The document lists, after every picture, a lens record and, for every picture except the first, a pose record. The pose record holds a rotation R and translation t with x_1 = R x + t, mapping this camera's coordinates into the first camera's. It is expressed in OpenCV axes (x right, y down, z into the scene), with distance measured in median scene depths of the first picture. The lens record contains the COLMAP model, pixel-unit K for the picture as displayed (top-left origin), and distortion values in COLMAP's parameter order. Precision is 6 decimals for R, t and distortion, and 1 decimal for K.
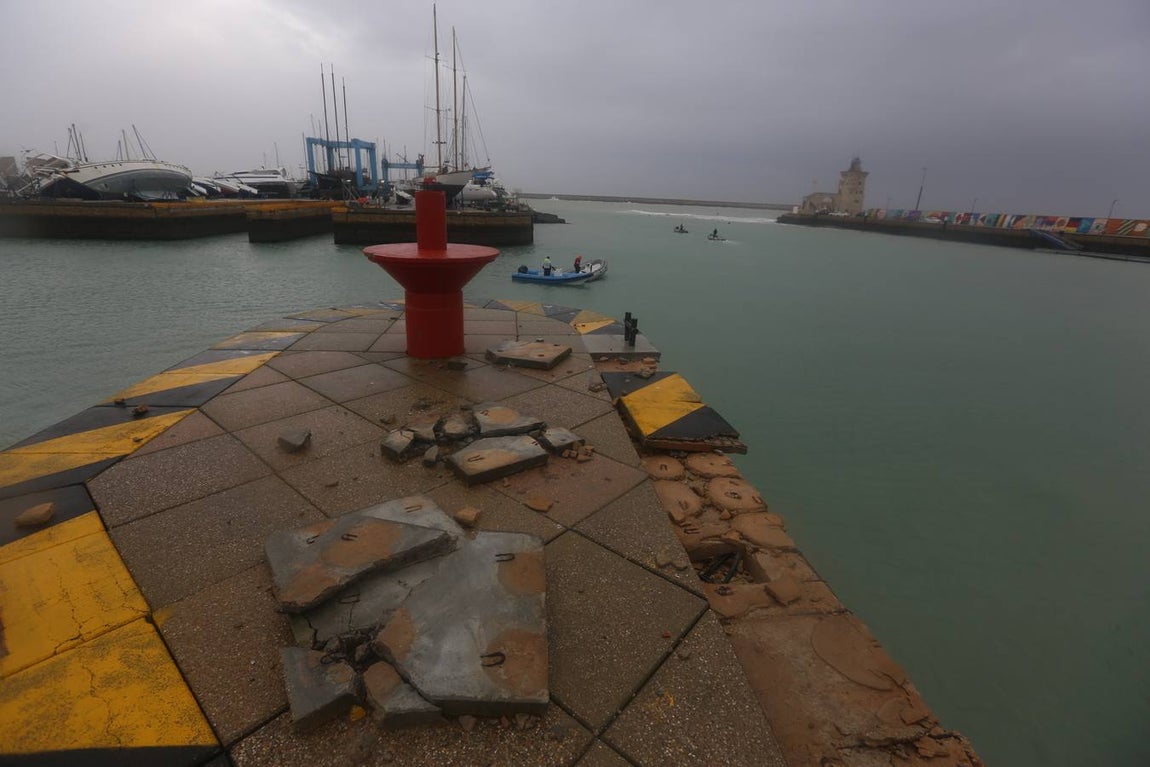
lens RADIAL K [[528.1, 0, 575.6], [0, 528.1, 380.1], [0, 0, 1]] dist [-0.025720, 0.003571]
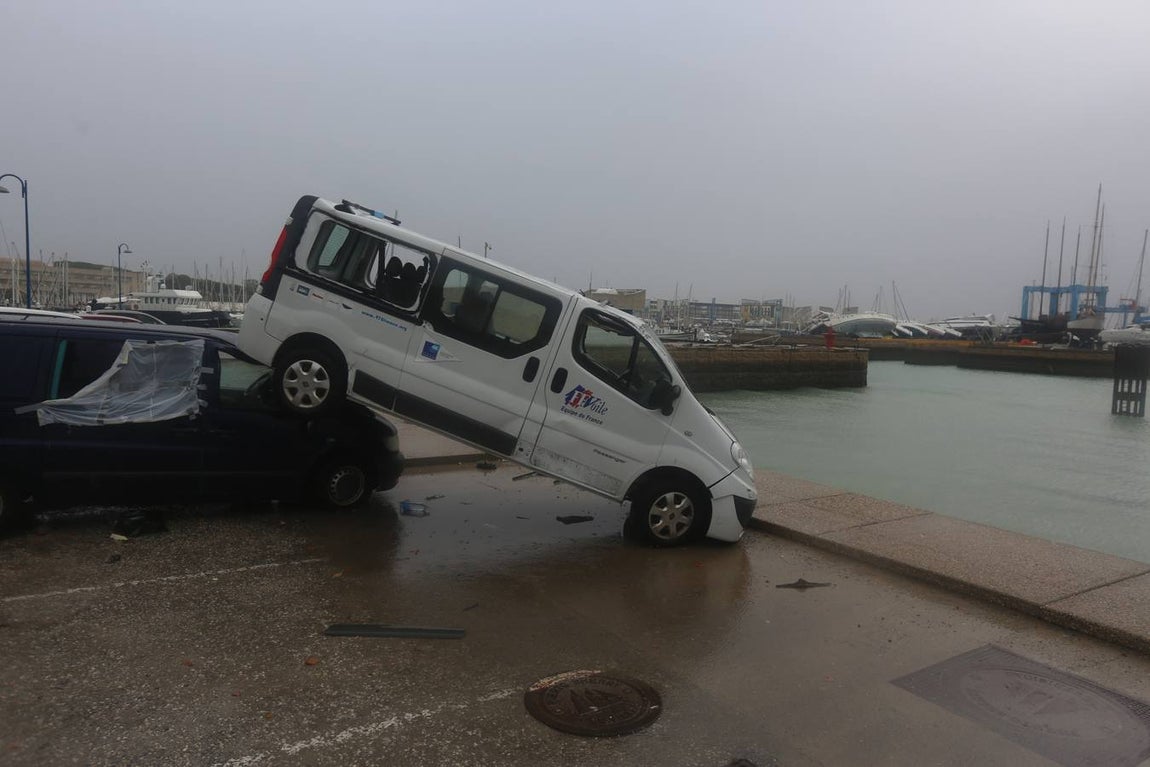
lens RADIAL K [[762.5, 0, 569.9], [0, 762.5, 380.9], [0, 0, 1]] dist [-0.024967, 0.042937]
pose [[0.457950, 0.052075, -0.887452, 0.451310], [-0.307072, 0.946102, -0.102942, 0.156375], [0.834259, 0.319654, 0.449258, -0.397869]]
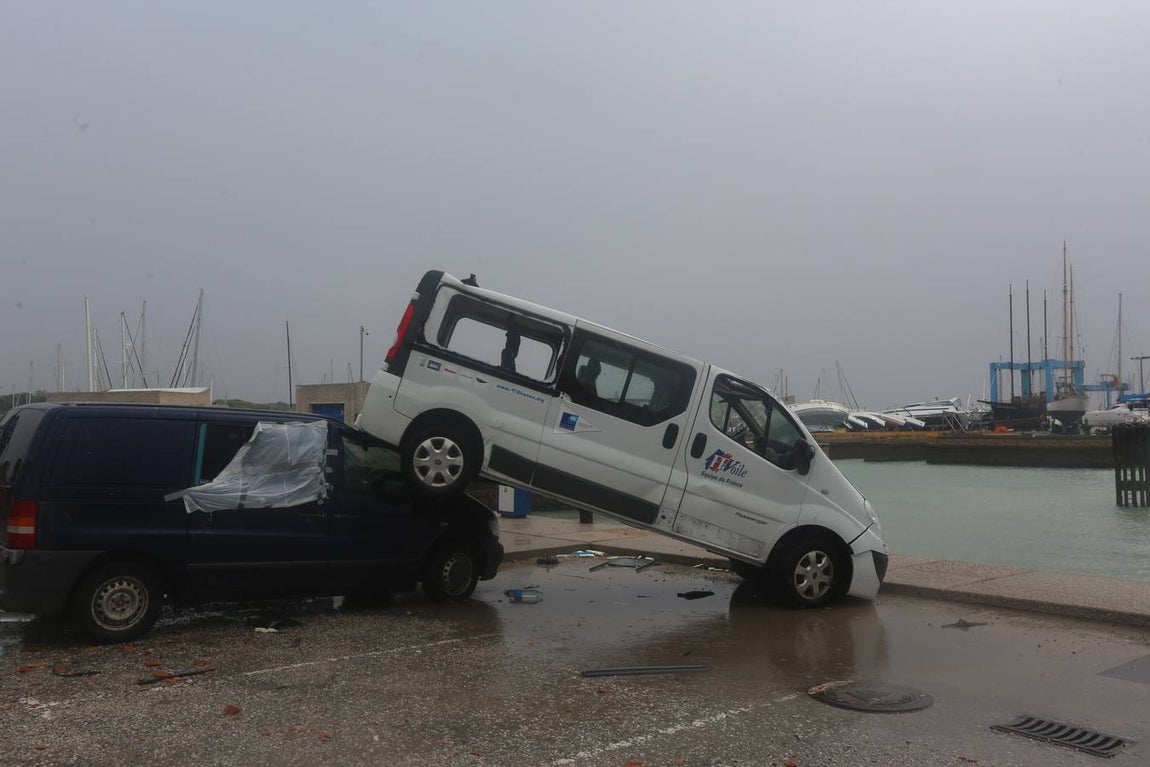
lens RADIAL K [[1003.1, 0, 572.6], [0, 1003.1, 382.2], [0, 0, 1]] dist [0.001152, 0.097530]
pose [[0.580239, -0.073386, -0.811134, 0.456775], [-0.241458, 0.935658, -0.257377, 0.168026], [0.777831, 0.345194, 0.525185, -0.421814]]
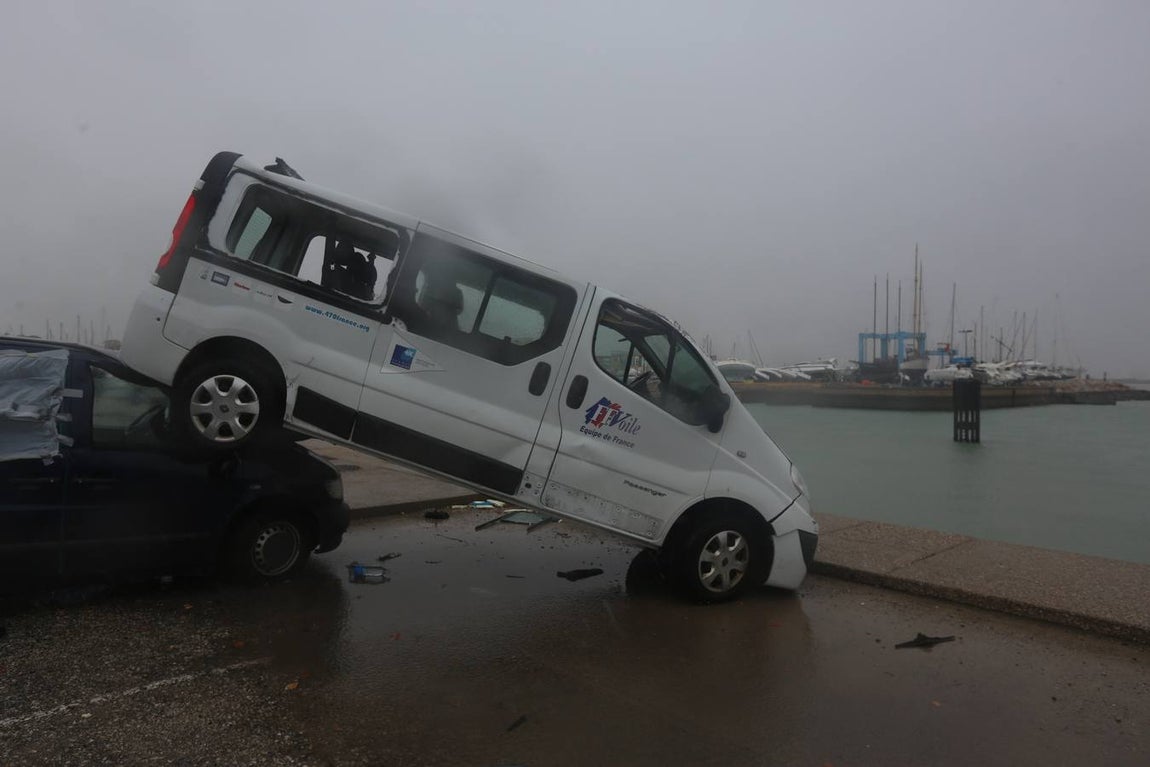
lens RADIAL K [[732.0, 0, 568.8], [0, 732.0, 379.2], [0, 0, 1]] dist [-0.032125, 0.043779]
pose [[0.595955, -0.024351, -0.802648, 0.433778], [-0.252062, 0.943349, -0.215772, 0.159173], [0.762432, 0.330908, 0.556056, -0.396834]]
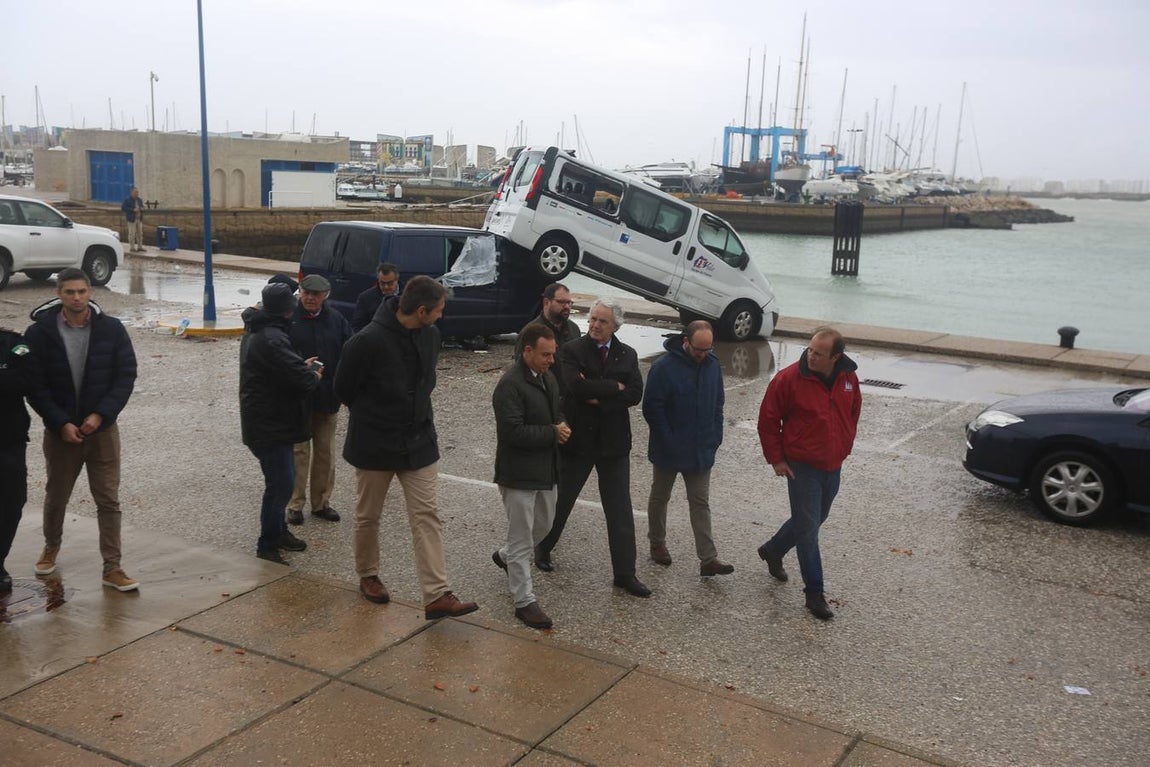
lens RADIAL K [[1070.2, 0, 569.8], [0, 1070.2, 372.8], [0, 0, 1]] dist [0.035744, 0.000000]
pose [[0.774143, 0.107566, -0.623804, 0.480318], [-0.215976, 0.971207, -0.100557, 0.184648], [0.595026, 0.212572, 0.775085, -0.492155]]
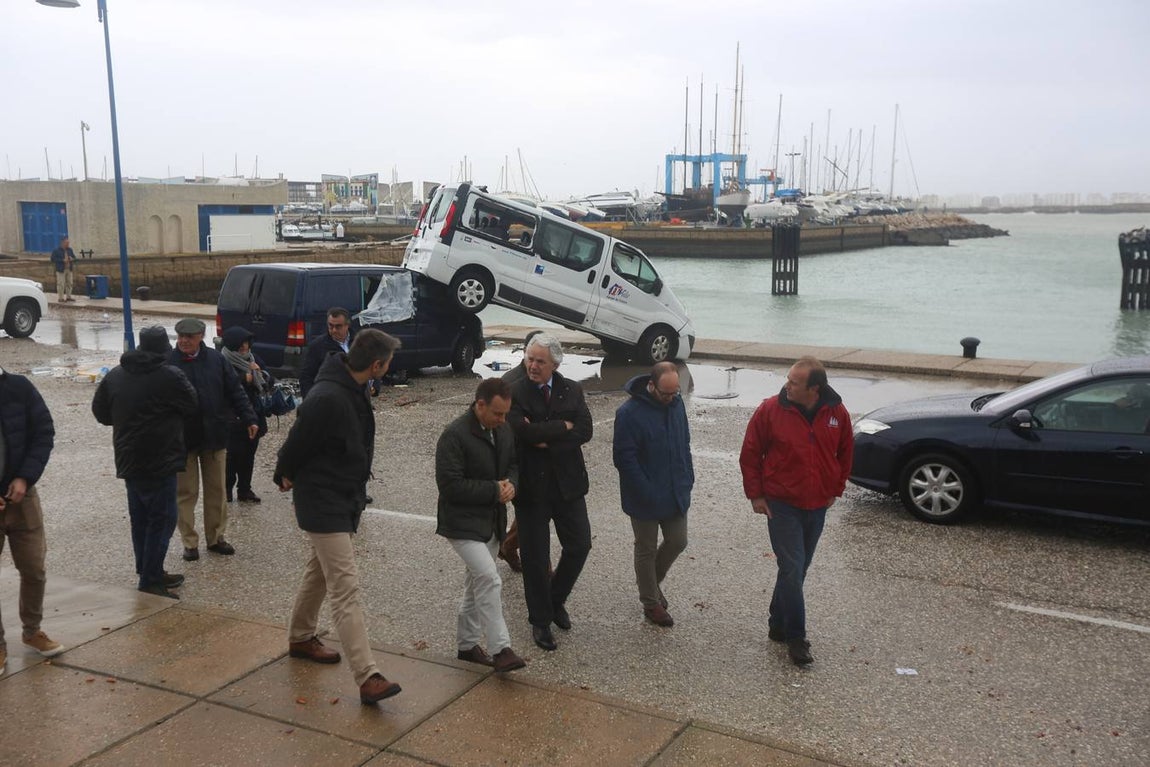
lens RADIAL K [[1070.2, 0, 571.7], [0, 1070.2, 372.7], [0, 0, 1]] dist [0.035744, 0.000000]
pose [[0.803723, 0.054974, -0.592459, 0.486083], [-0.167585, 0.976327, -0.136750, 0.184396], [0.570916, 0.209196, 0.793909, -0.491847]]
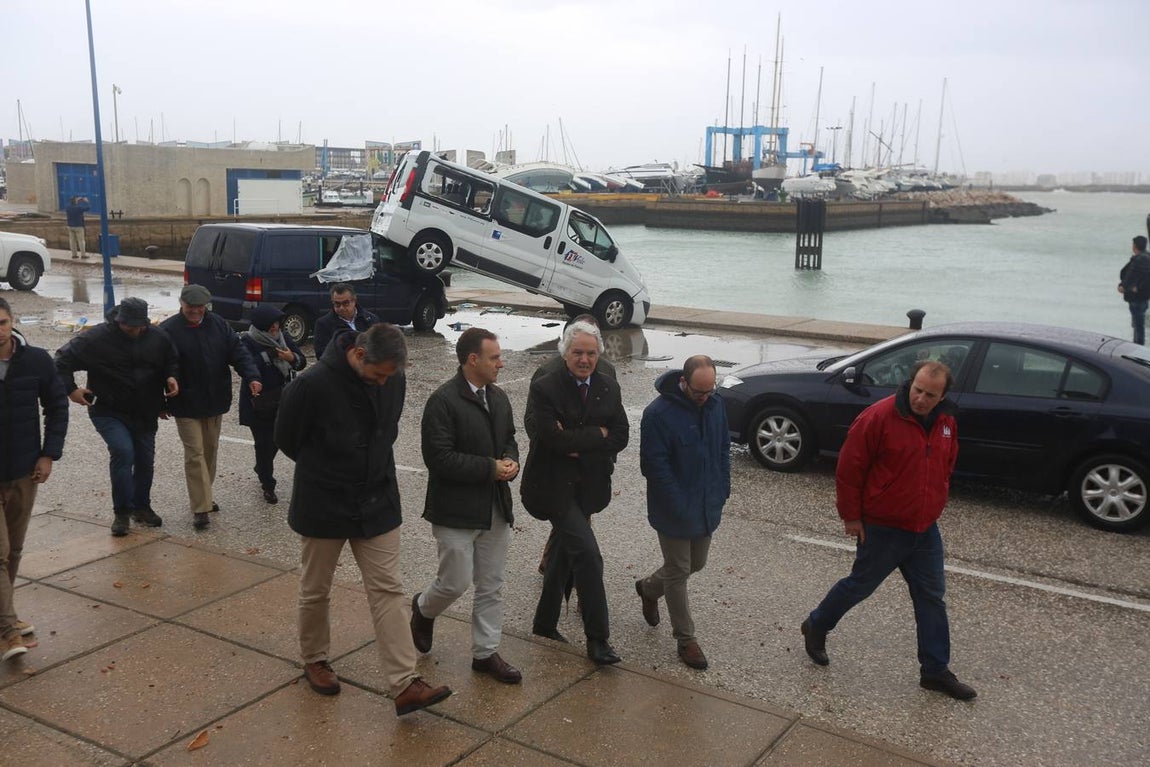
lens RADIAL K [[1070.2, 0, 569.3], [0, 1070.2, 371.3], [0, 0, 1]] dist [0.035744, 0.000000]
pose [[0.777356, 0.089629, -0.622643, 0.500383], [-0.196275, 0.974943, -0.104701, 0.184434], [0.597657, 0.203599, 0.775470, -0.489909]]
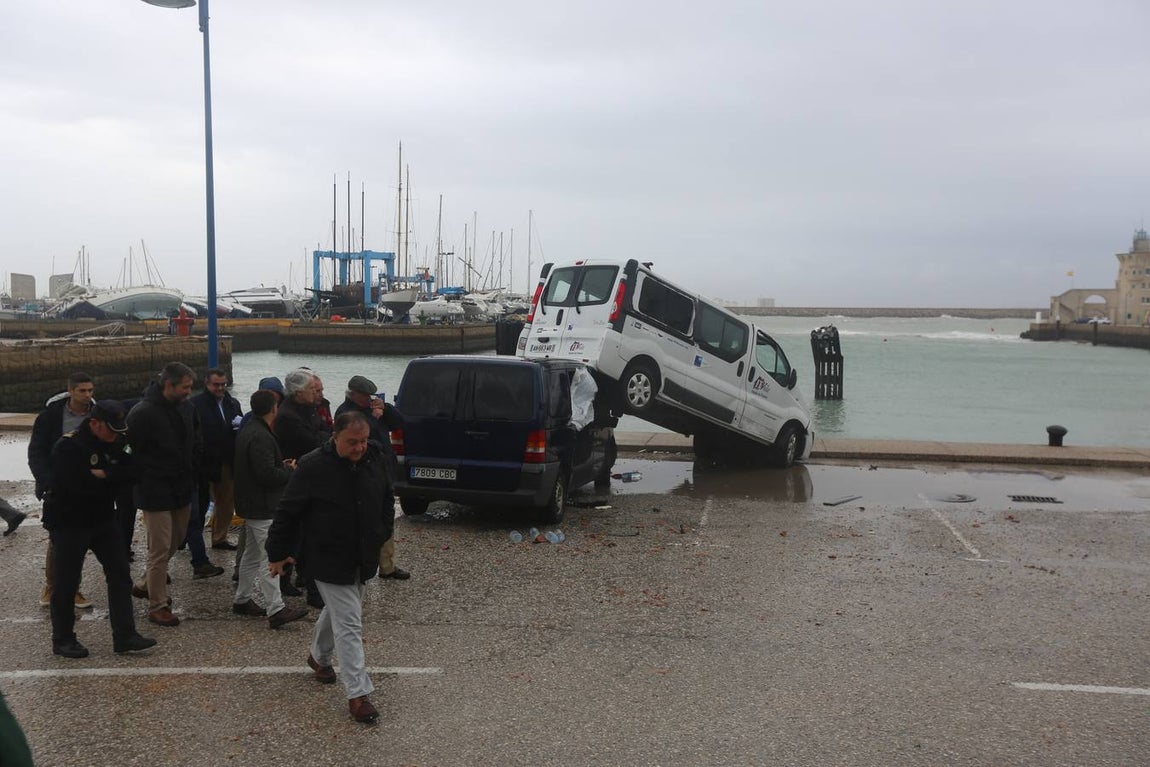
lens RADIAL K [[1070.2, 0, 564.5], [0, 1070.2, 382.6], [0, 0, 1]] dist [0.035744, 0.000000]
pose [[0.958195, -0.008478, -0.285992, 0.416171], [-0.068301, 0.963885, -0.257411, 0.187110], [0.277845, 0.266183, 0.923011, -0.500458]]
